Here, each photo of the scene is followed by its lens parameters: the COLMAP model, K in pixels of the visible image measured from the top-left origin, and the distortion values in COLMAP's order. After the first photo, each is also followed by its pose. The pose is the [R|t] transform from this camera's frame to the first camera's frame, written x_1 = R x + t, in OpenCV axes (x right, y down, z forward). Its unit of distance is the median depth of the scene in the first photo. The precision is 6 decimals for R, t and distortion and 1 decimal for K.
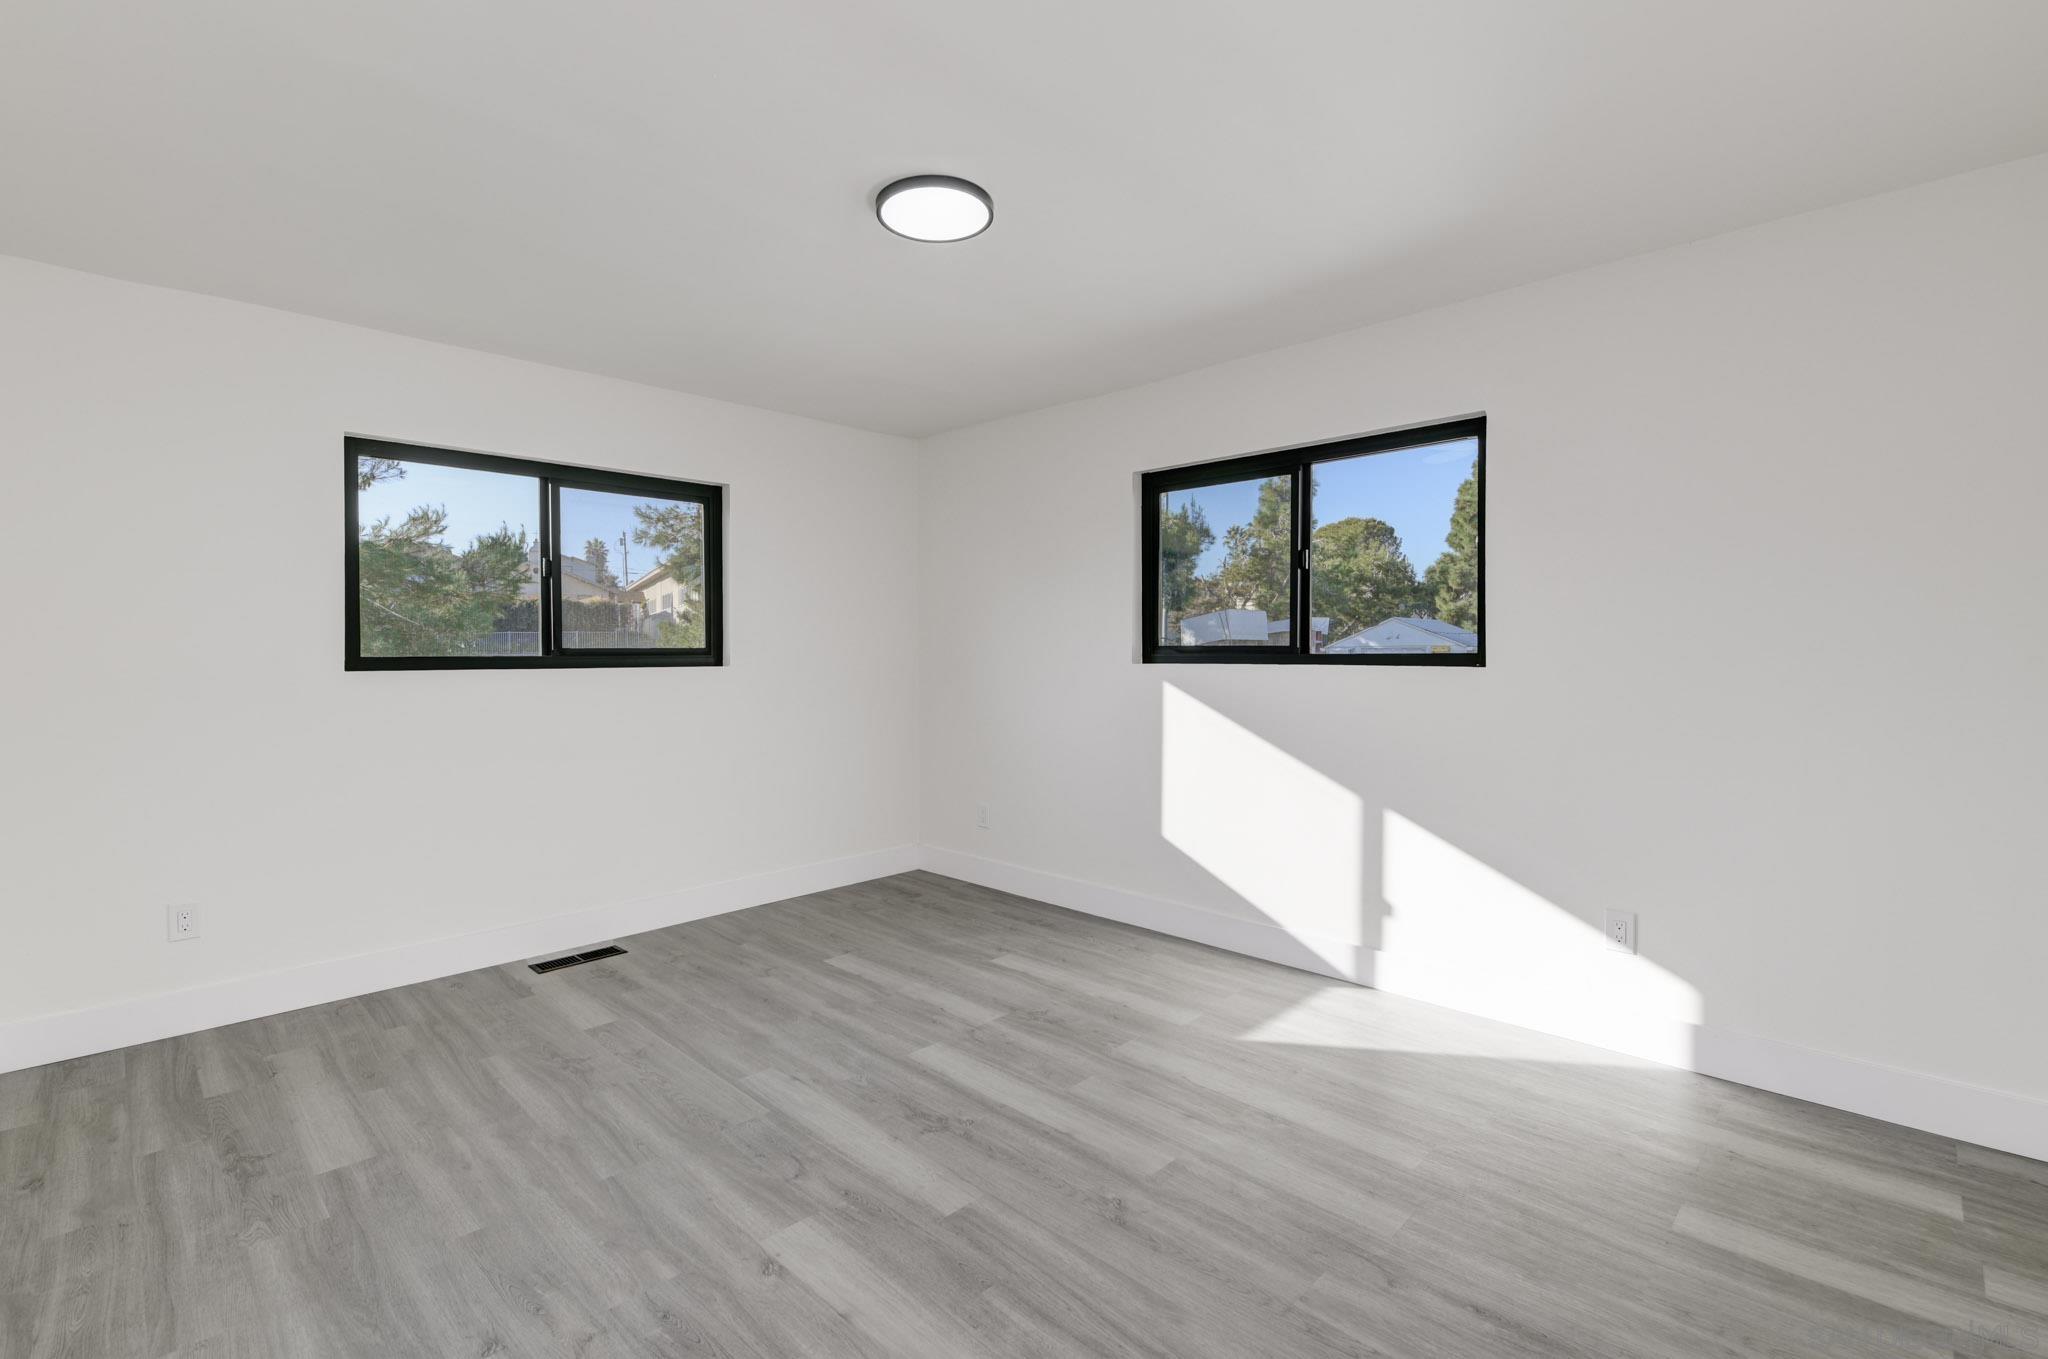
lens RADIAL K [[912.1, 0, 1017.3], [0, 912.1, 648.4], [0, 0, 1]] dist [-0.001809, -0.000803]
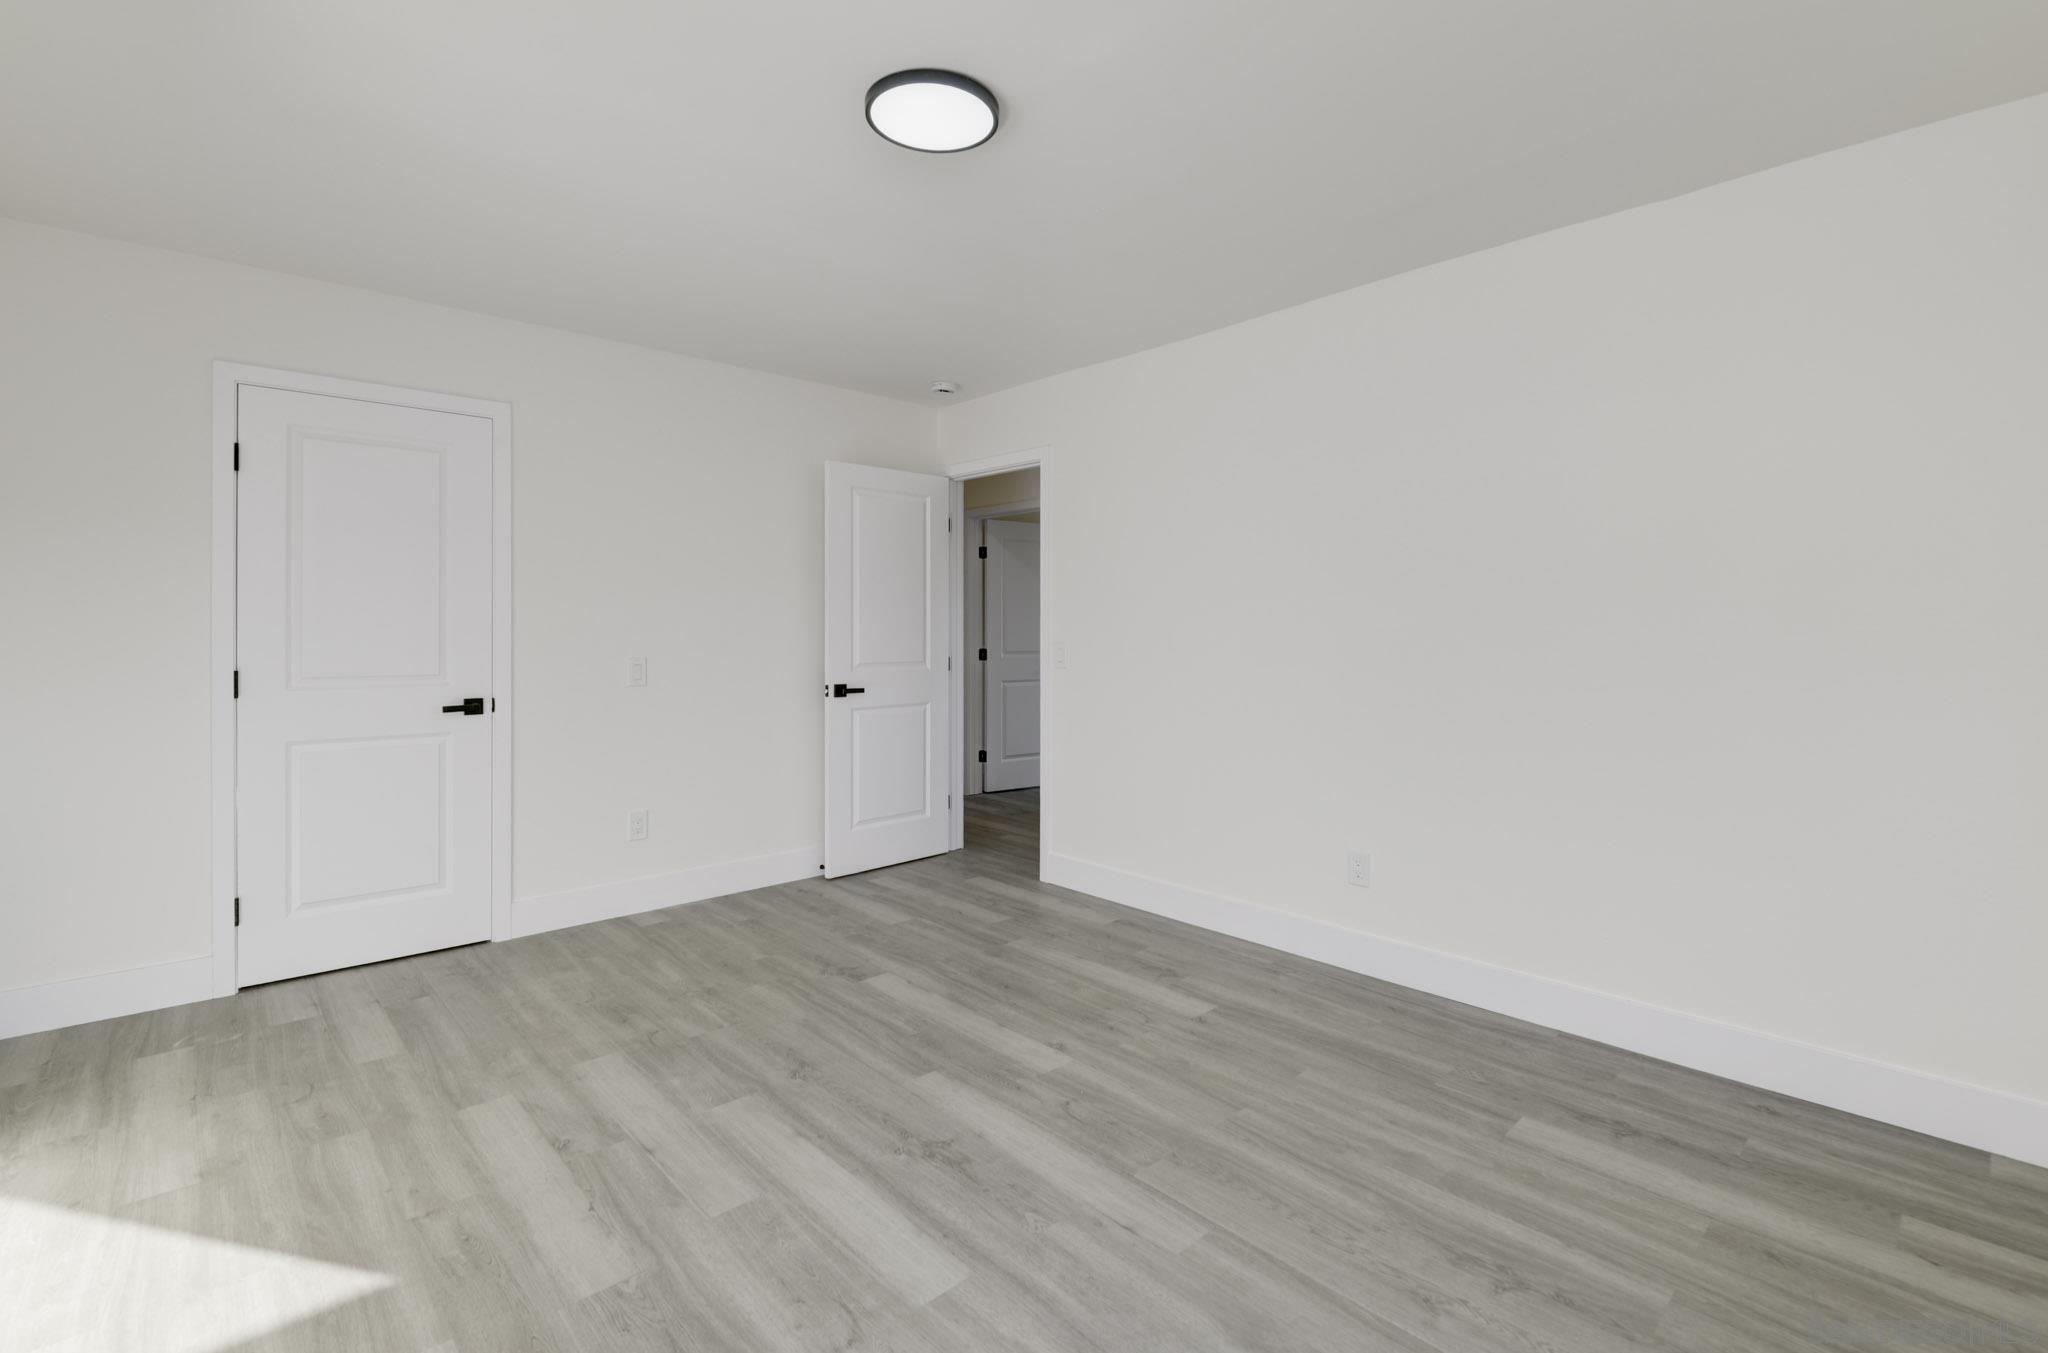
lens RADIAL K [[923.7, 0, 1022.6], [0, 923.7, 659.2], [0, 0, 1]] dist [0.012465, -0.010977]
pose [[-0.999034, 0.002198, 0.043897, -0.224842], [0.003426, 0.999605, 0.027903, 0.013447], [-0.043819, 0.028027, -0.998646, 1.981513]]
